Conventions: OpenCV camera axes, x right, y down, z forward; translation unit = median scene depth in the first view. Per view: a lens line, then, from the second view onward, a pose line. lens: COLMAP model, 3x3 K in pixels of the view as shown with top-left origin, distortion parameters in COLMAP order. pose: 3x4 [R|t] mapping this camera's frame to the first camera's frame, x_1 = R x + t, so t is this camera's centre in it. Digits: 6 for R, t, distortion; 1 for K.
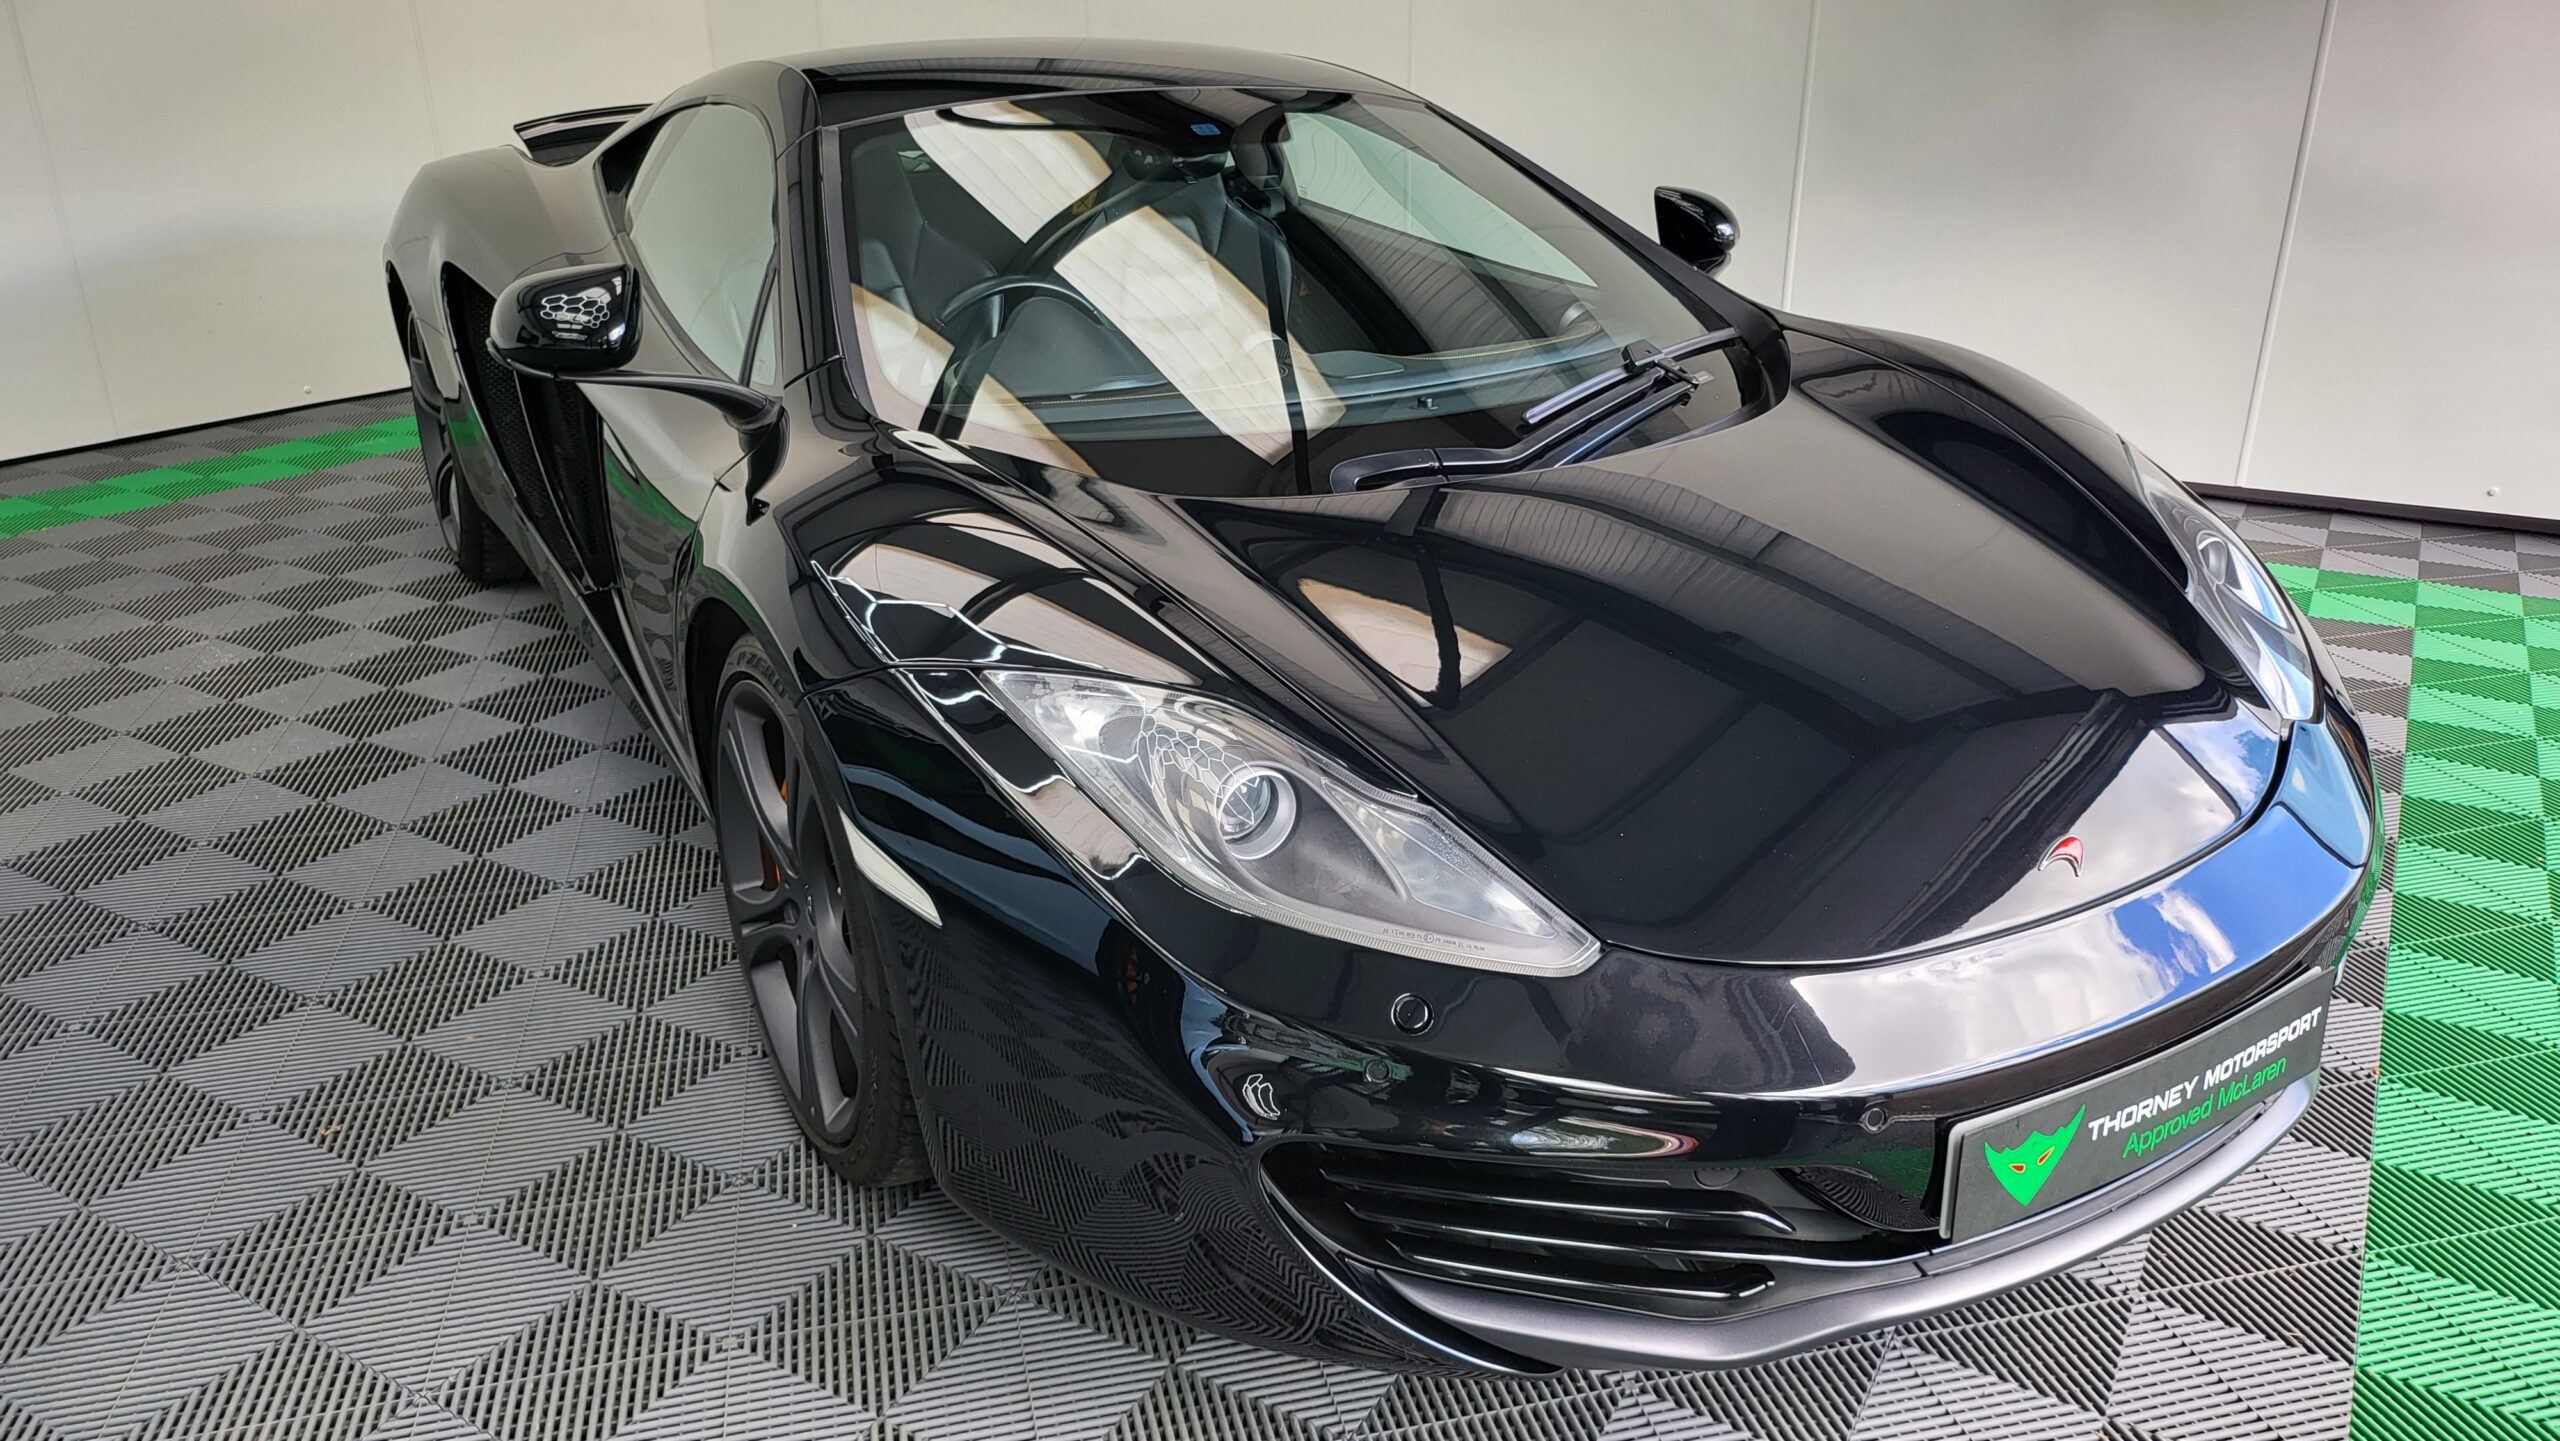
lens RADIAL K [[1770.3, 0, 1267.9], [0, 1770.3, 851.9], [0, 0, 1]] dist [0.027316, -0.007714]
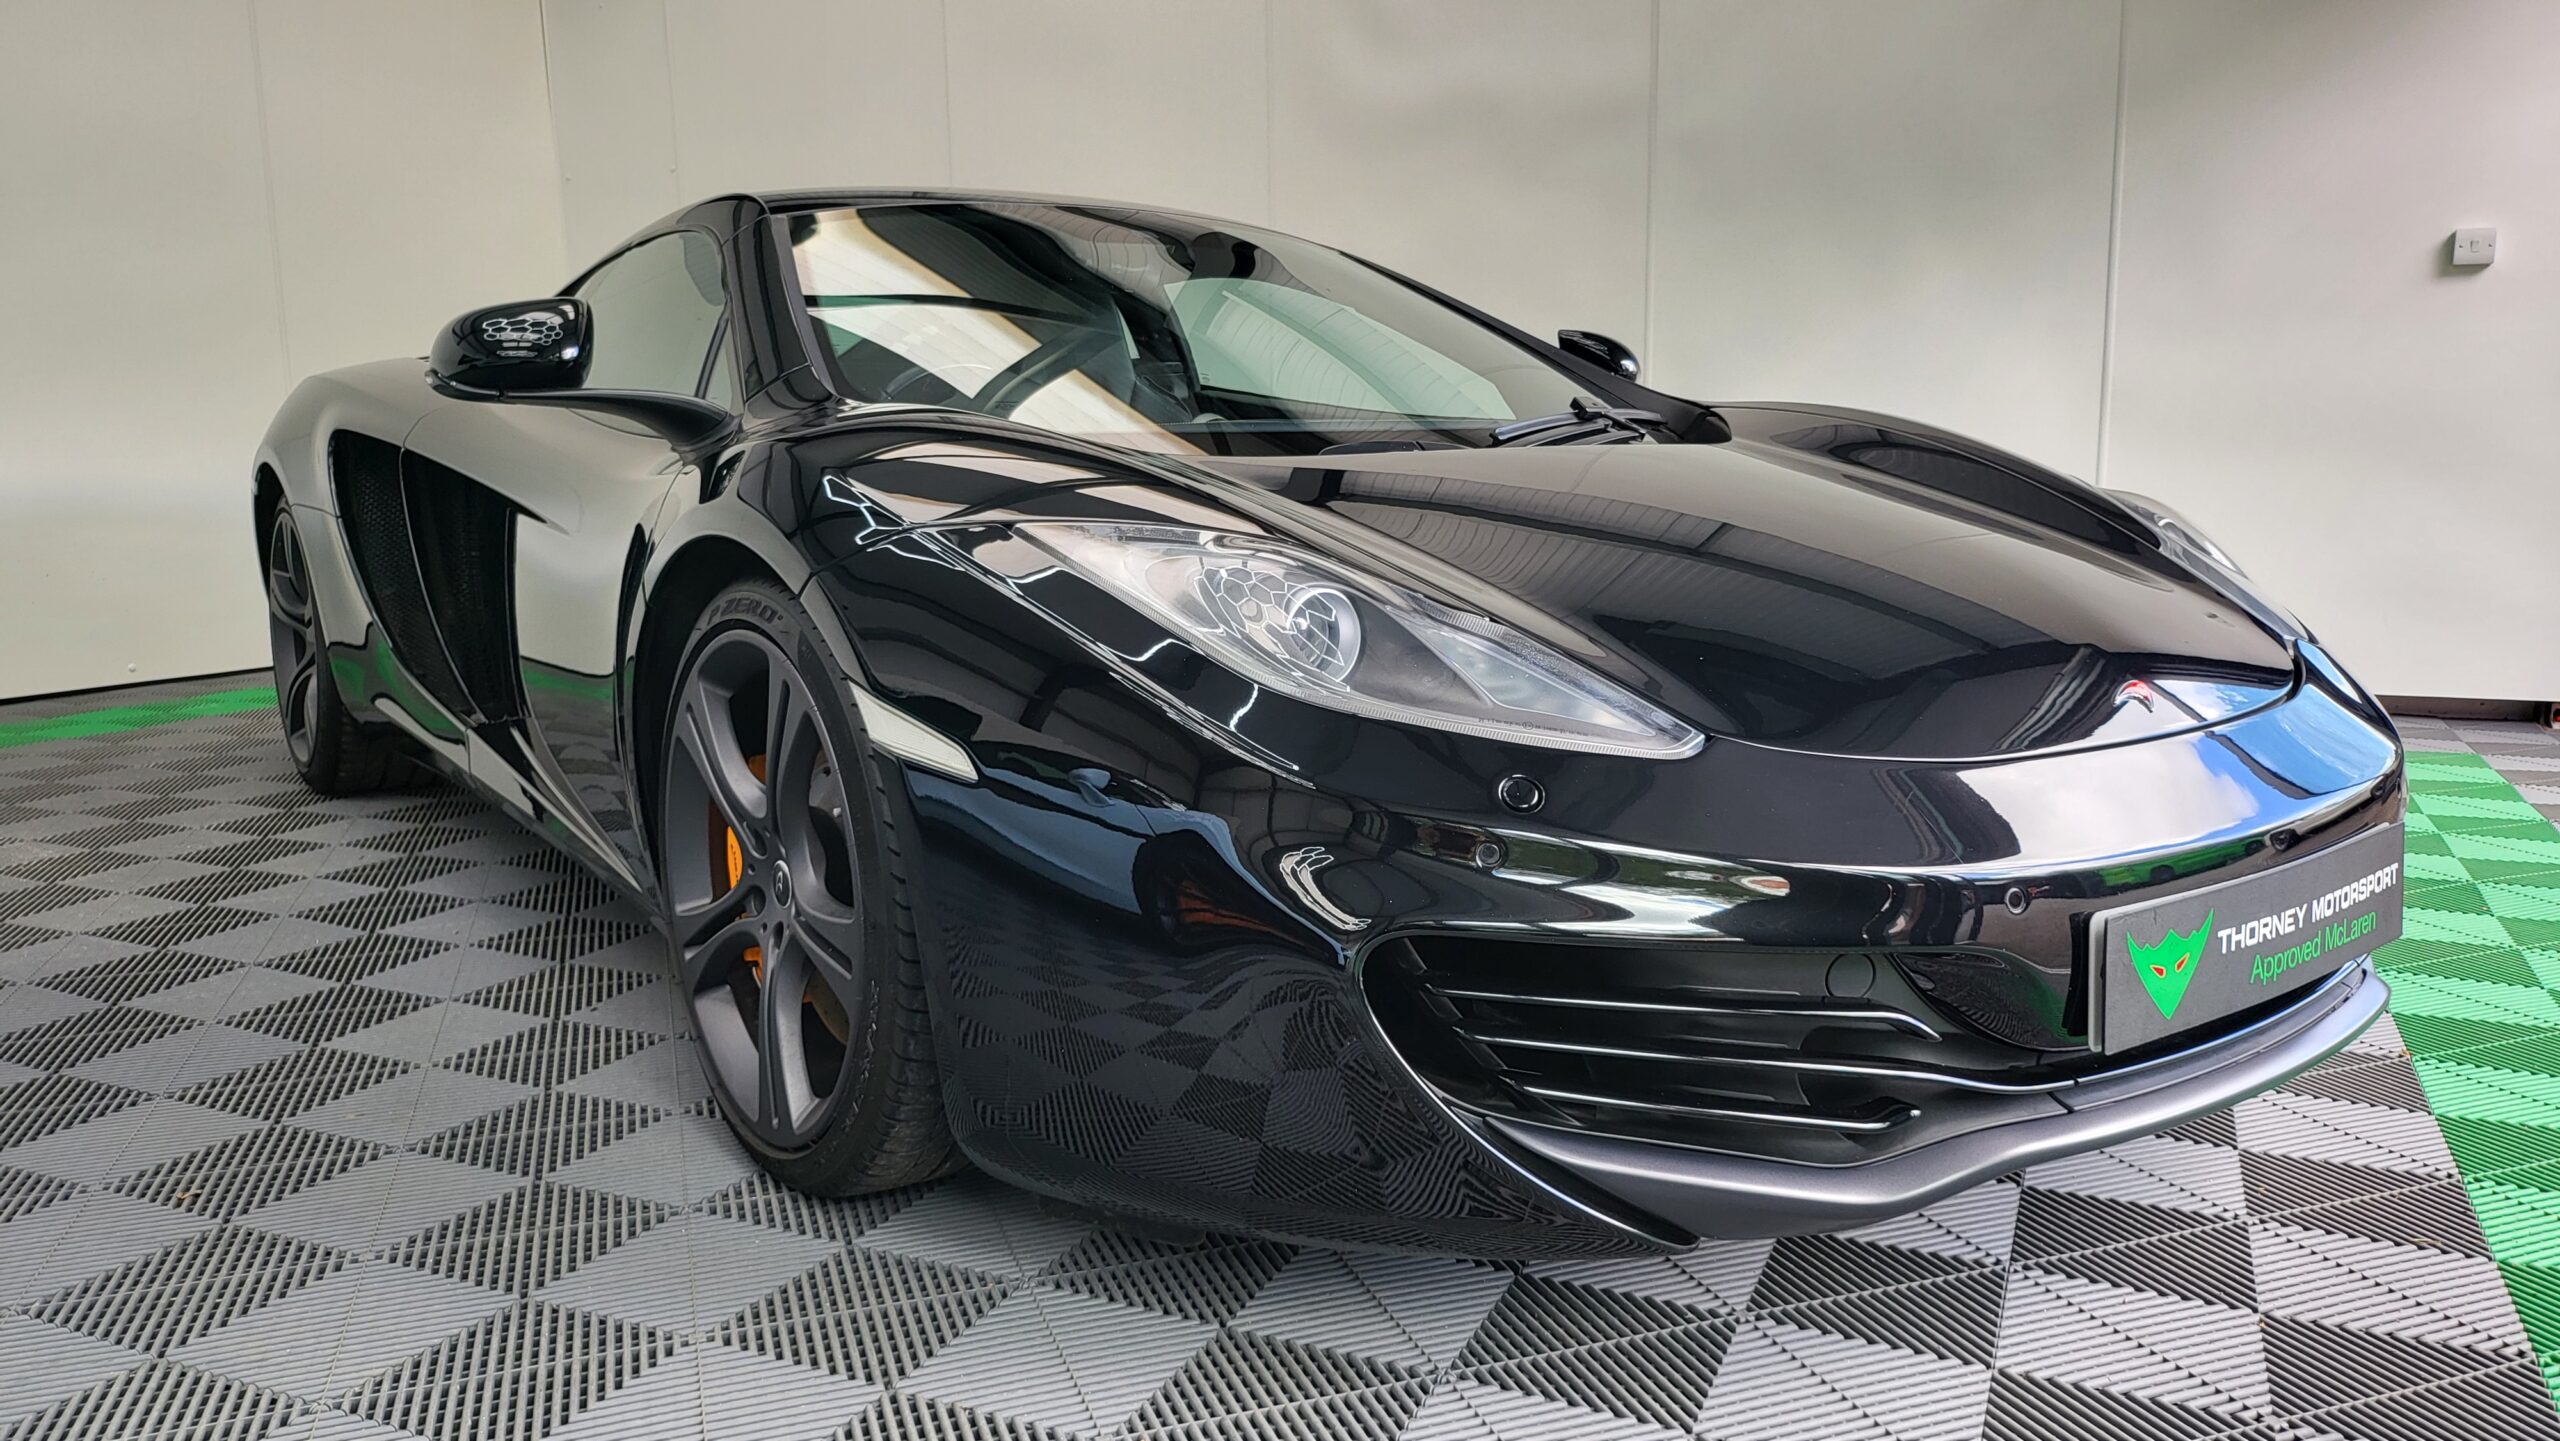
lens RADIAL K [[1806.1, 0, 1260.2], [0, 1806.1, 835.5], [0, 0, 1]] dist [0.015275, 0.002228]
pose [[0.995080, -0.022917, 0.096385, -0.096882], [0.044203, 0.973376, -0.224910, 0.212398], [-0.088665, 0.228064, 0.969601, 0.072610]]
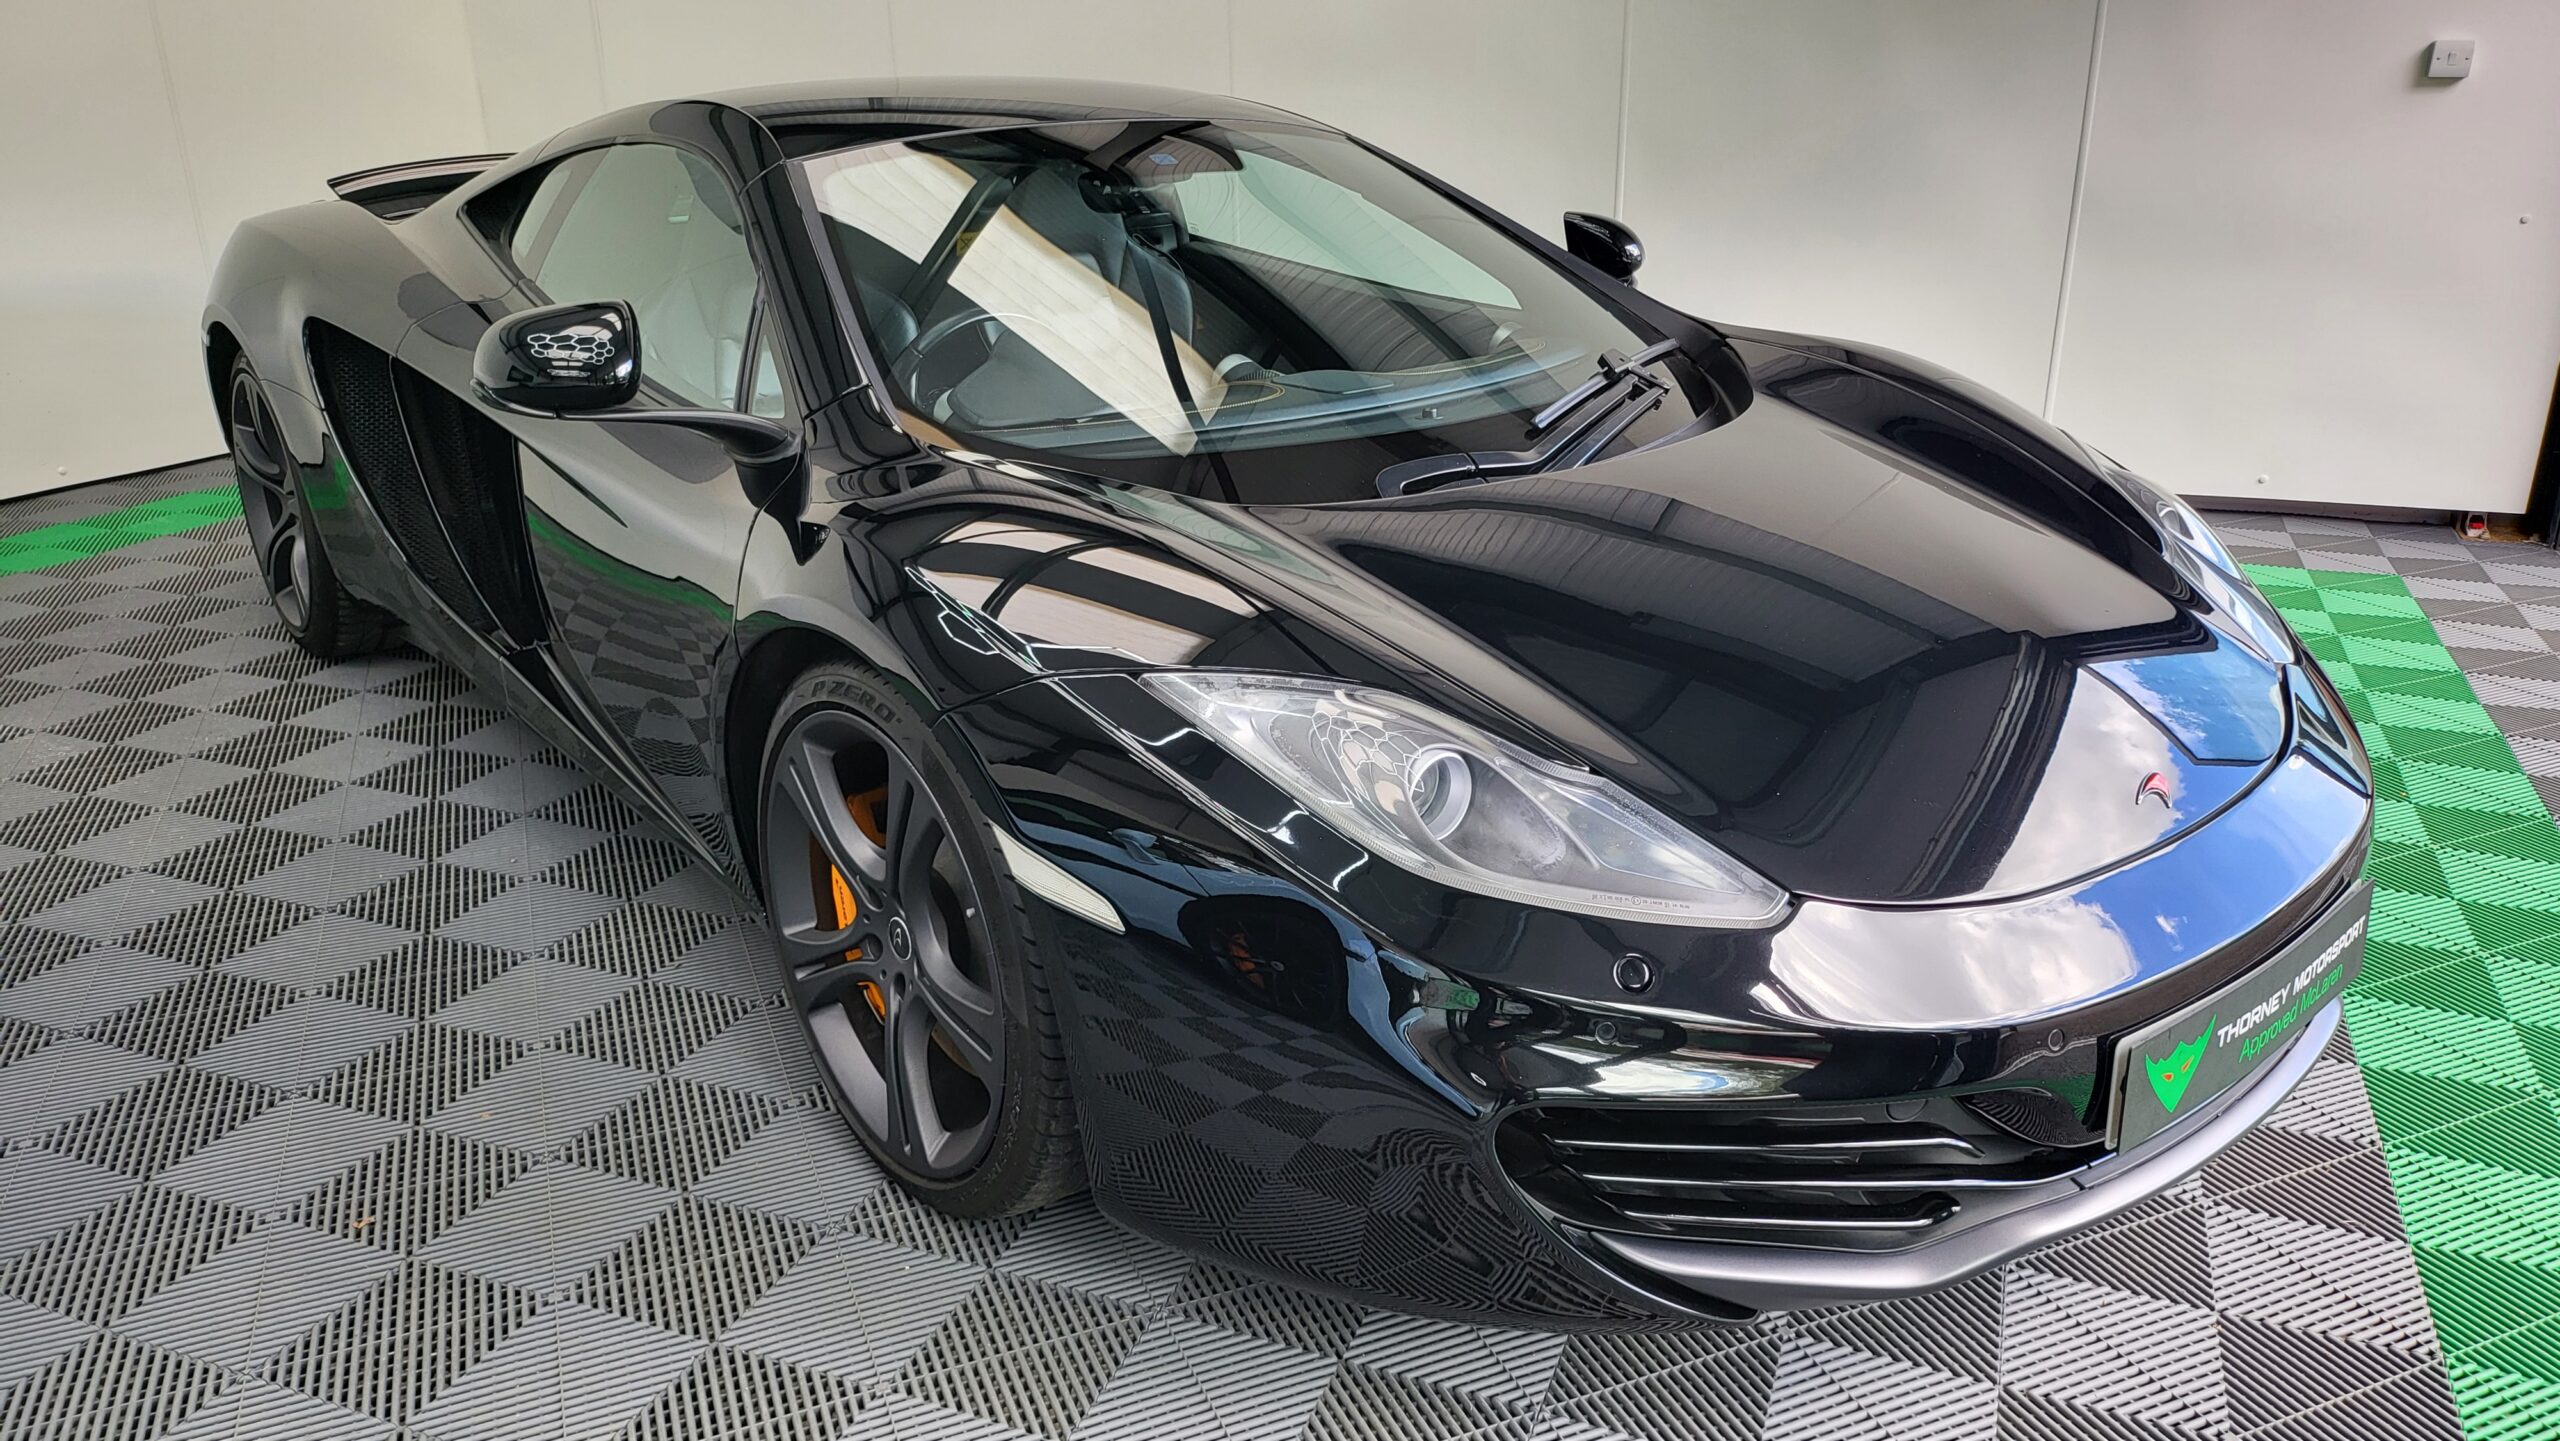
lens RADIAL K [[1770.3, 0, 1267.9], [0, 1770.3, 851.9], [0, 0, 1]] dist [0.027316, -0.007714]
pose [[0.987933, -0.068652, 0.138833, -0.178854], [0.072797, 0.997034, -0.024995, 0.020941], [-0.136706, 0.034800, 0.990000, 0.004094]]
